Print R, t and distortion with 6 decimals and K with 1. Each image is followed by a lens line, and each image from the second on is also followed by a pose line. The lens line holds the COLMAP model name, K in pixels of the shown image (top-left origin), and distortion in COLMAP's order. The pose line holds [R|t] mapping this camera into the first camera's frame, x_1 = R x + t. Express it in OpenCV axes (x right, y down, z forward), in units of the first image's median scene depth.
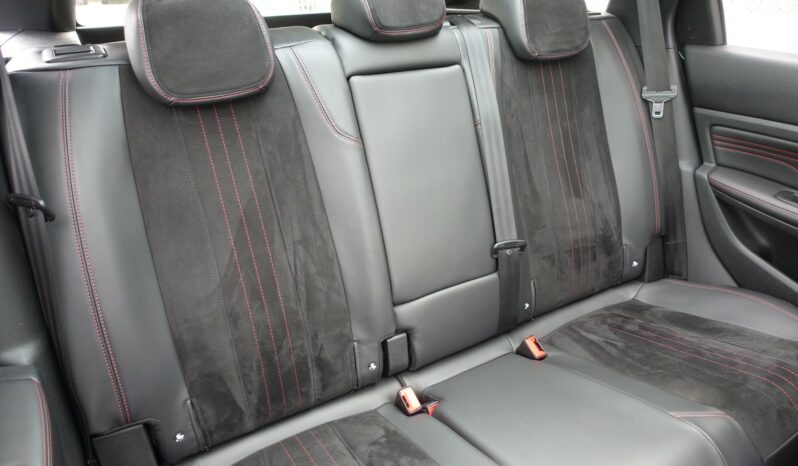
lens RADIAL K [[542.1, 0, 399.3], [0, 542.1, 234.1], [0, 0, 1]] dist [-0.006165, -0.004577]
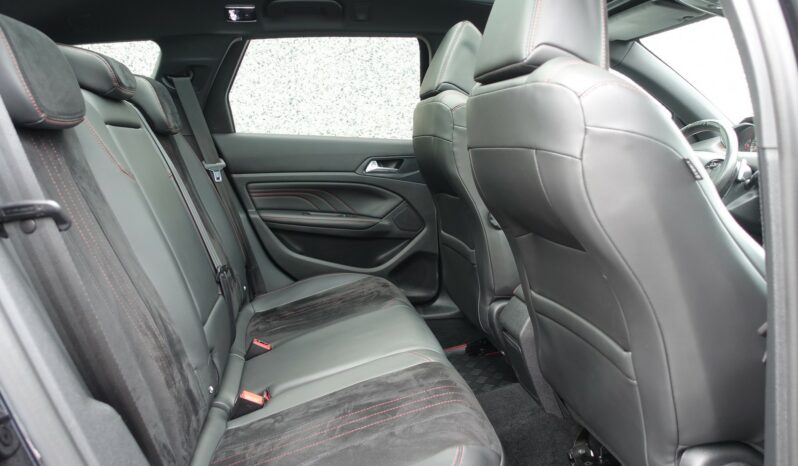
lens RADIAL K [[542.1, 0, 399.1], [0, 542.1, 232.3], [0, 0, 1]] dist [-0.006165, -0.004577]
pose [[0.317727, -0.127443, 0.939578, -0.687666], [0.397550, 0.917526, -0.009984, 0.097671], [-0.860815, 0.376702, 0.342188, 0.190069]]
